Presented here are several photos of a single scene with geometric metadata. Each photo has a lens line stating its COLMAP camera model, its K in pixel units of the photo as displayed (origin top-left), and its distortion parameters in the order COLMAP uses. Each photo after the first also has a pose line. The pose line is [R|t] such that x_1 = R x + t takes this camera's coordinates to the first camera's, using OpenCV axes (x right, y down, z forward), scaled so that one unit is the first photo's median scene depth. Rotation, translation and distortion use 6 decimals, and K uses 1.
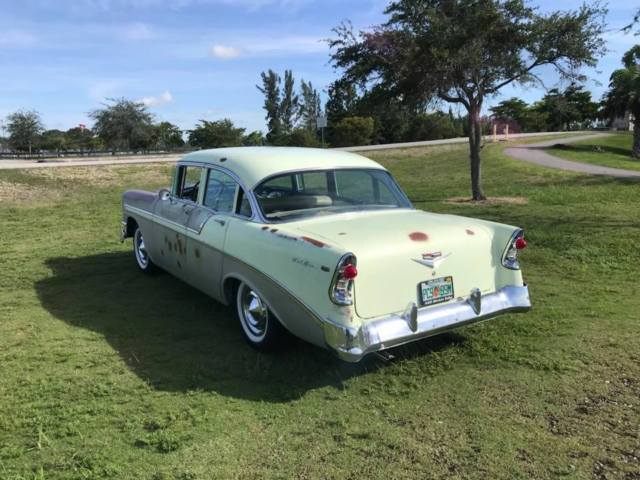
lens RADIAL K [[528.3, 0, 323.6], [0, 528.3, 242.1], [0, 0, 1]] dist [0.035226, -0.018321]
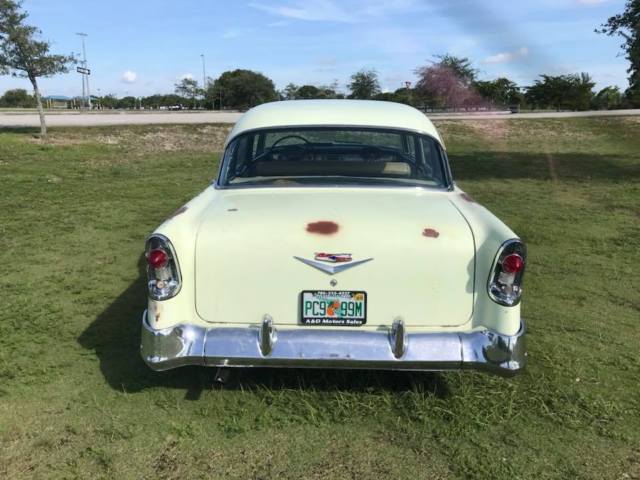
lens RADIAL K [[528.3, 0, 318.4], [0, 528.3, 237.2], [0, 0, 1]] dist [0.035226, -0.018321]
pose [[0.809356, 0.155790, -0.566280, 0.369972], [-0.117355, 0.987632, 0.103979, -0.044663], [0.575475, -0.017700, 0.817628, 0.270394]]
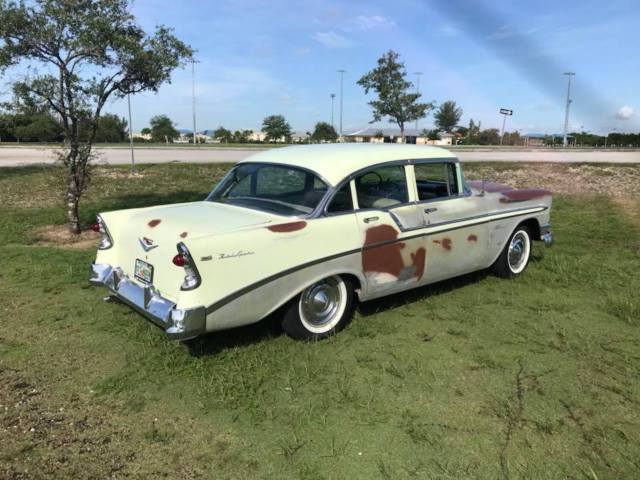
lens RADIAL K [[528.3, 0, 322.2], [0, 528.3, 241.9], [0, 0, 1]] dist [0.035226, -0.018321]
pose [[0.106872, 0.199989, -0.973952, 0.855356], [-0.184766, 0.966495, 0.178183, -0.153671], [0.976954, 0.160910, 0.140242, 0.770342]]
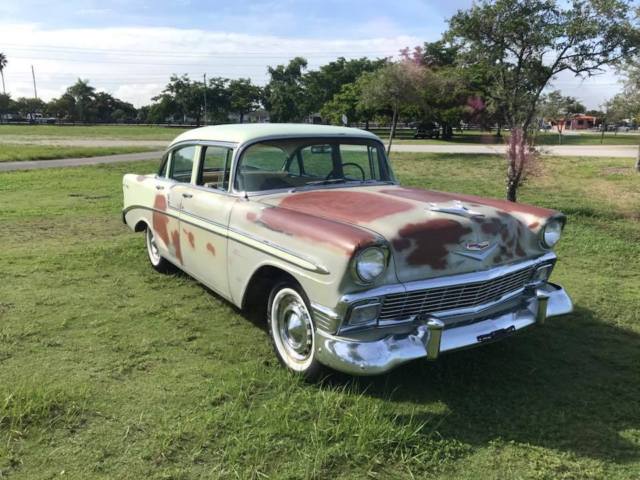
lens RADIAL K [[528.3, 0, 324.4], [0, 528.3, 241.4], [0, 0, 1]] dist [0.035226, -0.018321]
pose [[-0.999836, -0.002434, 0.017969, -0.183304], [0.004688, 0.922570, 0.385801, -0.322913], [-0.017517, 0.385822, -0.922407, 1.797959]]
